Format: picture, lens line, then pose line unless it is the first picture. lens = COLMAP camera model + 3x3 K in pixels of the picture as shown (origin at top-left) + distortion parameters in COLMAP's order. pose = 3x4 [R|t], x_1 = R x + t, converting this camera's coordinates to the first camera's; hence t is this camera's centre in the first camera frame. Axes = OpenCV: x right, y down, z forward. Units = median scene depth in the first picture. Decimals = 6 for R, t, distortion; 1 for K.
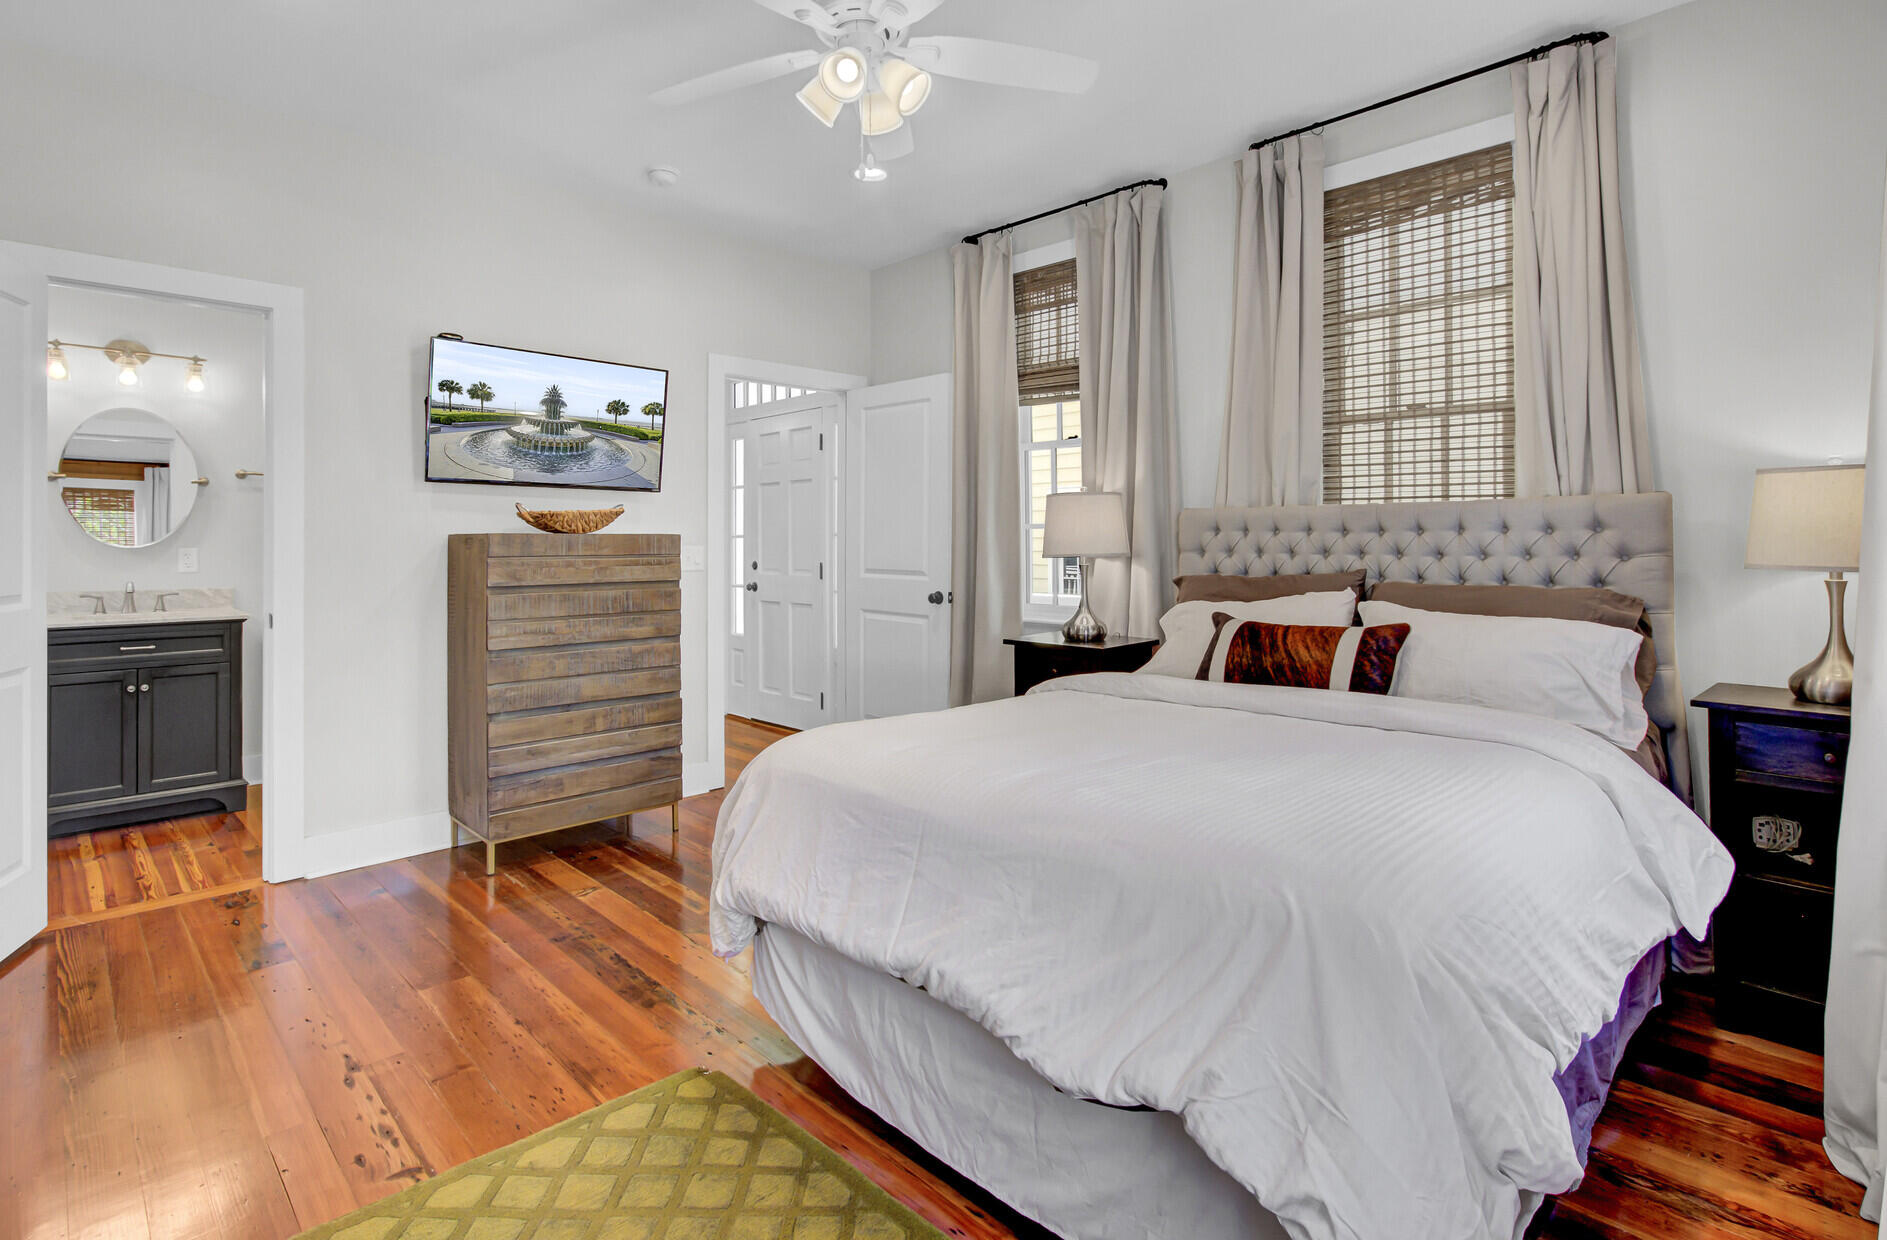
lens RADIAL K [[895.2, 0, 943.5], [0, 895.2, 620.0], [0, 0, 1]] dist [-0.013449, -0.000796]
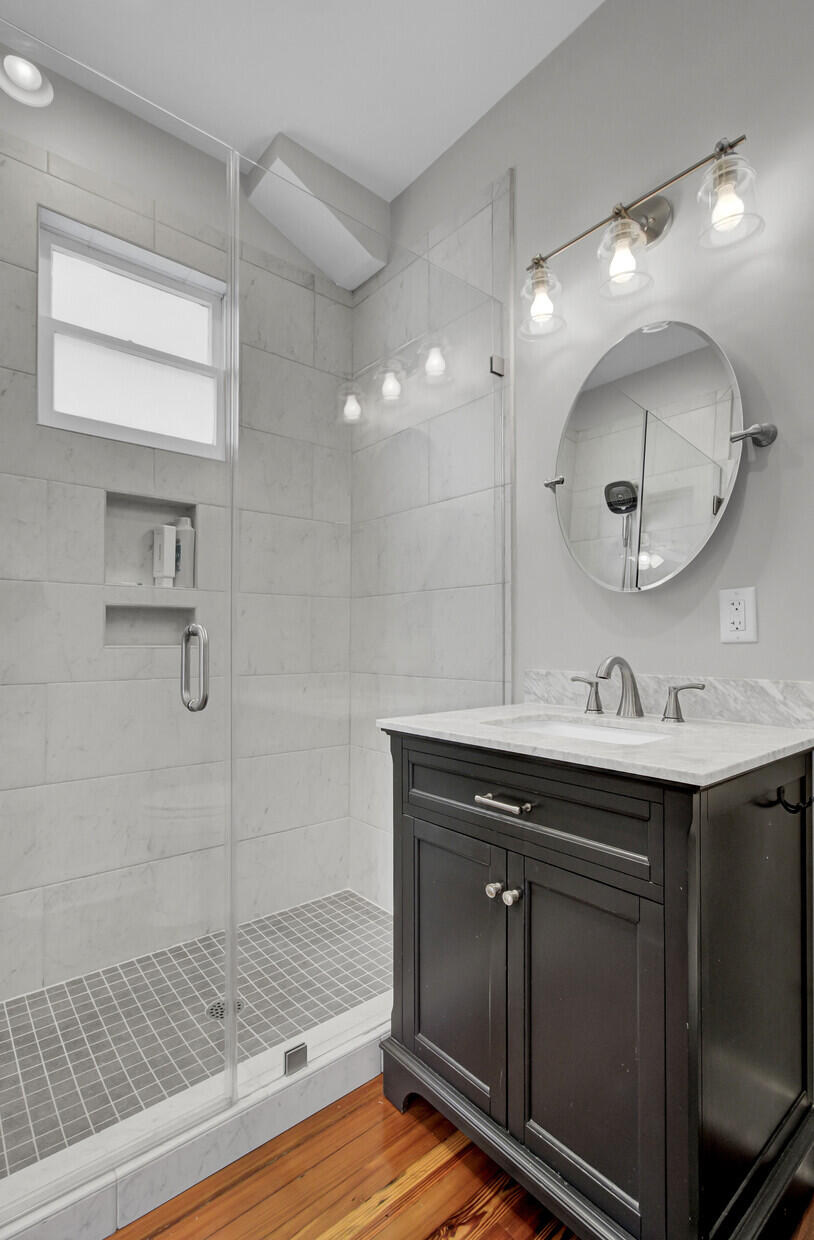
lens RADIAL K [[588.3, 0, 407.0], [0, 588.3, 620.0], [0, 0, 1]] dist [-0.013449, -0.000796]
pose [[-0.087271, -0.027104, -0.995816, -0.555443], [-0.077886, 0.996756, -0.020304, -0.047453], [0.993135, 0.075788, -0.089099, 0.889135]]
